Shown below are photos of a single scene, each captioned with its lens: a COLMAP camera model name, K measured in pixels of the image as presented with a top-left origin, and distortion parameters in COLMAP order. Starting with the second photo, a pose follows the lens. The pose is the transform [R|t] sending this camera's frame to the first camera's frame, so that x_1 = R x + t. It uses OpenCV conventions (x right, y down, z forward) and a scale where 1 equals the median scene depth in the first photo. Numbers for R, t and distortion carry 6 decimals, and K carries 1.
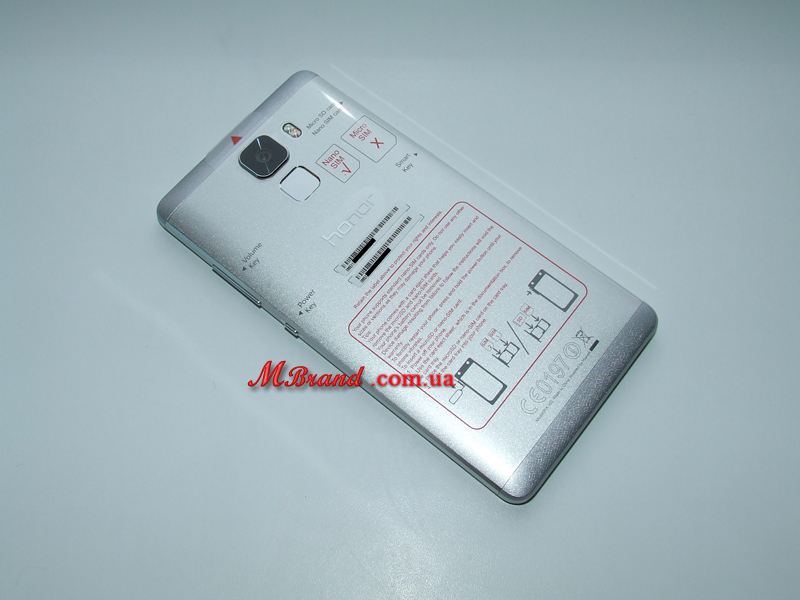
lens RADIAL K [[842.0, 0, 400.0], [0, 842.0, 300.0], [0, 0, 1]] dist [-0.003234, -0.000756]
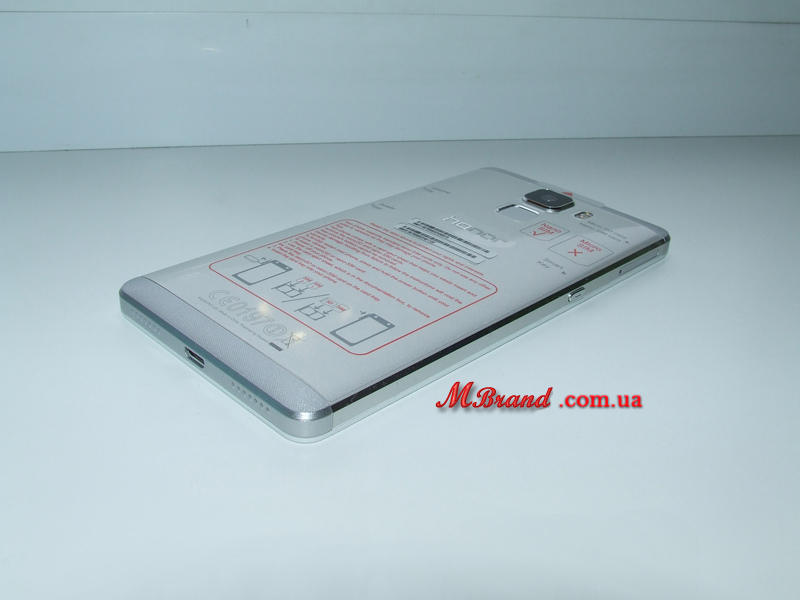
lens RADIAL K [[842.0, 0, 400.0], [0, 842.0, 300.0], [0, 0, 1]] dist [-0.003234, -0.000756]
pose [[-0.090899, 0.482696, -0.871058, 0.820684], [-0.938508, 0.251025, 0.237043, -0.227332], [0.333077, 0.839042, 0.430196, 0.663426]]
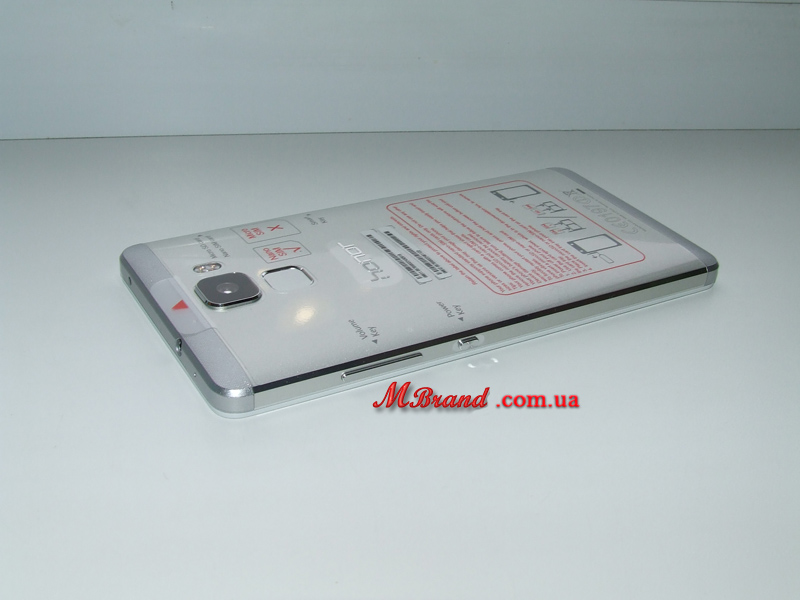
lens RADIAL K [[1034.7, 0, 400.0], [0, 1034.7, 300.0], [0, 0, 1]] dist [-0.020696, -0.007504]
pose [[0.346145, -0.443663, 0.826648, -0.927656], [0.834966, 0.547464, -0.055804, 0.012331], [-0.427802, 0.709539, 0.559946, 0.464267]]
